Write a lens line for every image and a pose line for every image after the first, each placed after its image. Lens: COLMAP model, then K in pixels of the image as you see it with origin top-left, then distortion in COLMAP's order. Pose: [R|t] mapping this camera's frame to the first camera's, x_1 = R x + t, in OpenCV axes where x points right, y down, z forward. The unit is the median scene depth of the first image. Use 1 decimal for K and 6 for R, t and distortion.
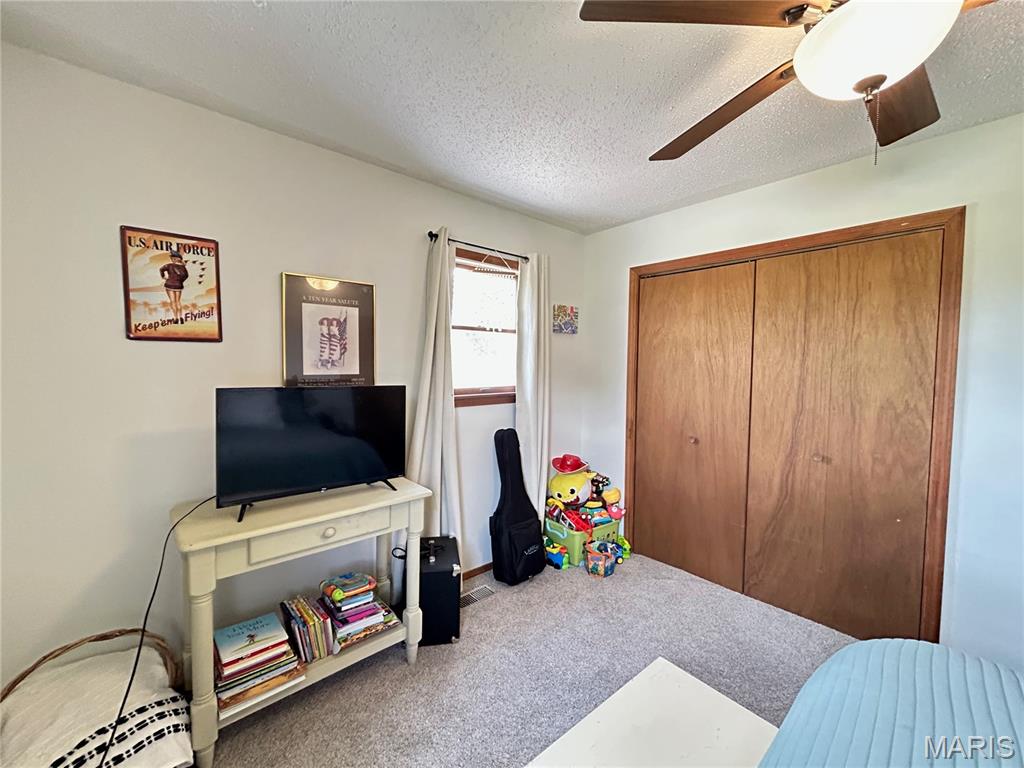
lens RADIAL K [[416.1, 0, 510.0], [0, 416.1, 382.4], [0, 0, 1]] dist [-0.000882, -0.000199]
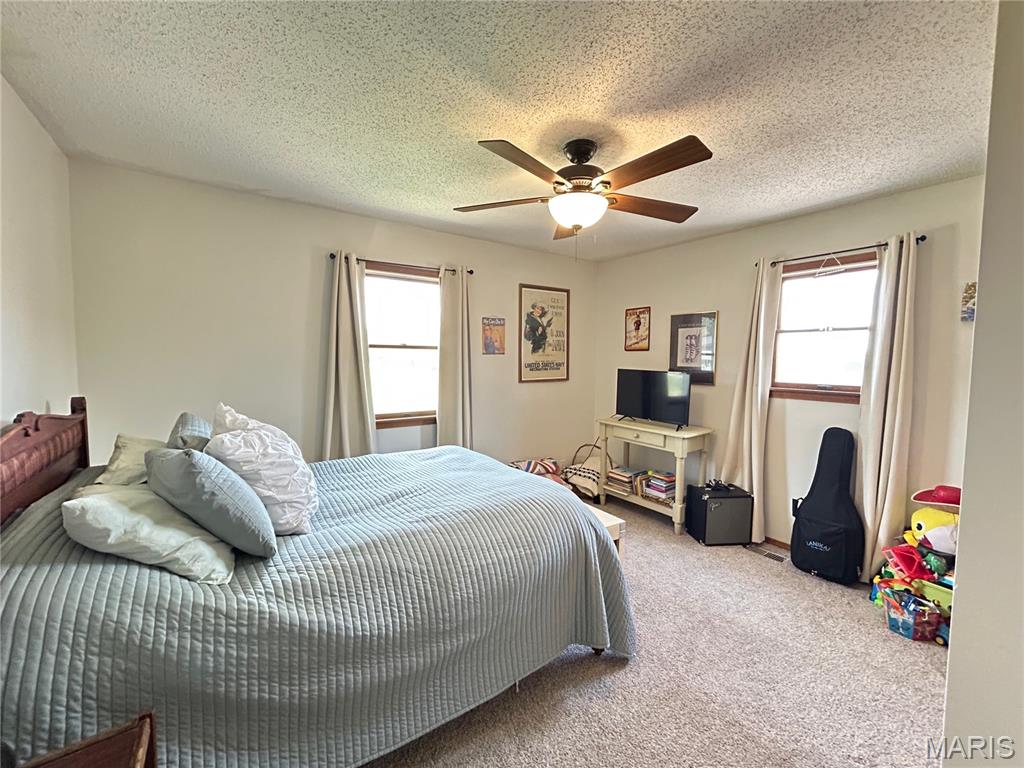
lens RADIAL K [[416.1, 0, 510.0], [0, 416.1, 382.4], [0, 0, 1]] dist [-0.000882, -0.000199]
pose [[-0.123968, 0.054728, -0.990776, 1.424500], [-0.055099, 0.996558, 0.061941, -0.019547], [0.990755, 0.062269, -0.120525, 0.453458]]
